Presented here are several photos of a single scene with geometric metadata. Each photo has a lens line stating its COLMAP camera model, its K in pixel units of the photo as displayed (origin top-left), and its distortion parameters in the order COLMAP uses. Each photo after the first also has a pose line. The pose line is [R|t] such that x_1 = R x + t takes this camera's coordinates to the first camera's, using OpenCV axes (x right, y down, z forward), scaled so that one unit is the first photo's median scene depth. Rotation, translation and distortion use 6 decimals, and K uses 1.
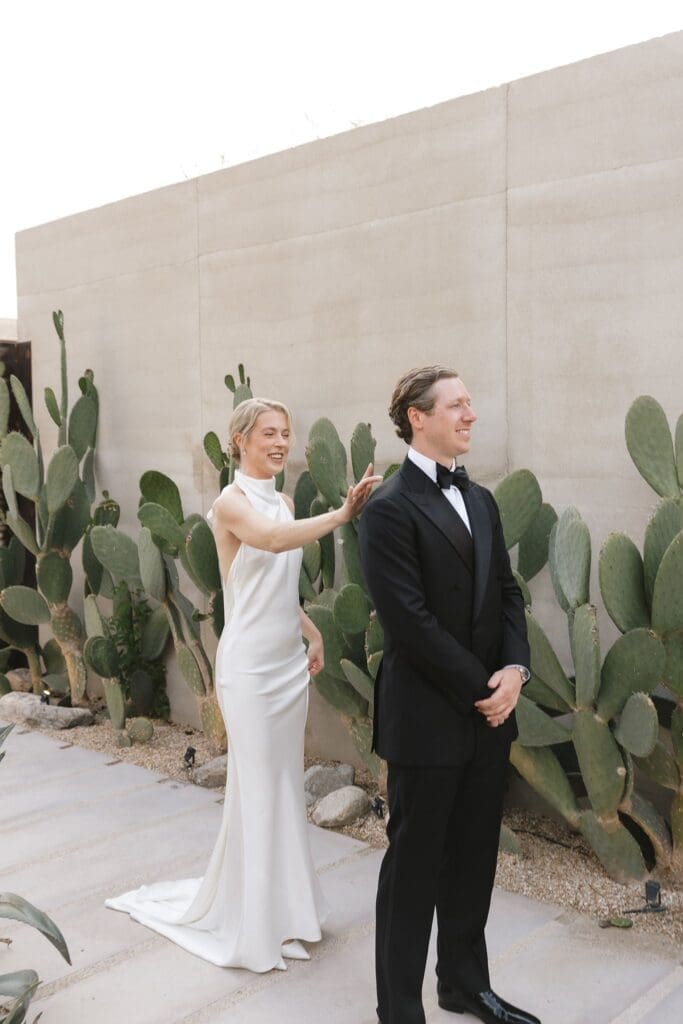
lens RADIAL K [[971.8, 0, 341.5], [0, 971.8, 512.0], [0, 0, 1]] dist [0.002531, -0.004446]
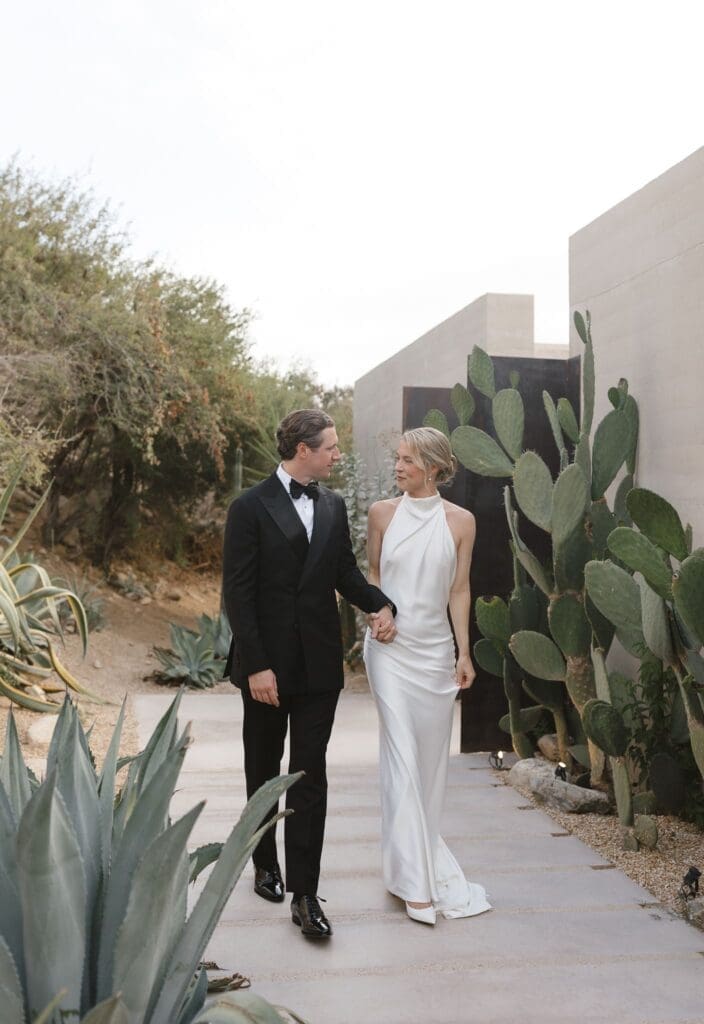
lens RADIAL K [[1068.2, 0, 352.1], [0, 1068.2, 455.6], [0, 0, 1]] dist [0.007588, 0.006806]
pose [[0.812224, -0.007259, -0.583300, 0.090812], [-0.057100, 0.994132, -0.091881, 0.018040], [0.580544, 0.107934, 0.807044, 0.135613]]
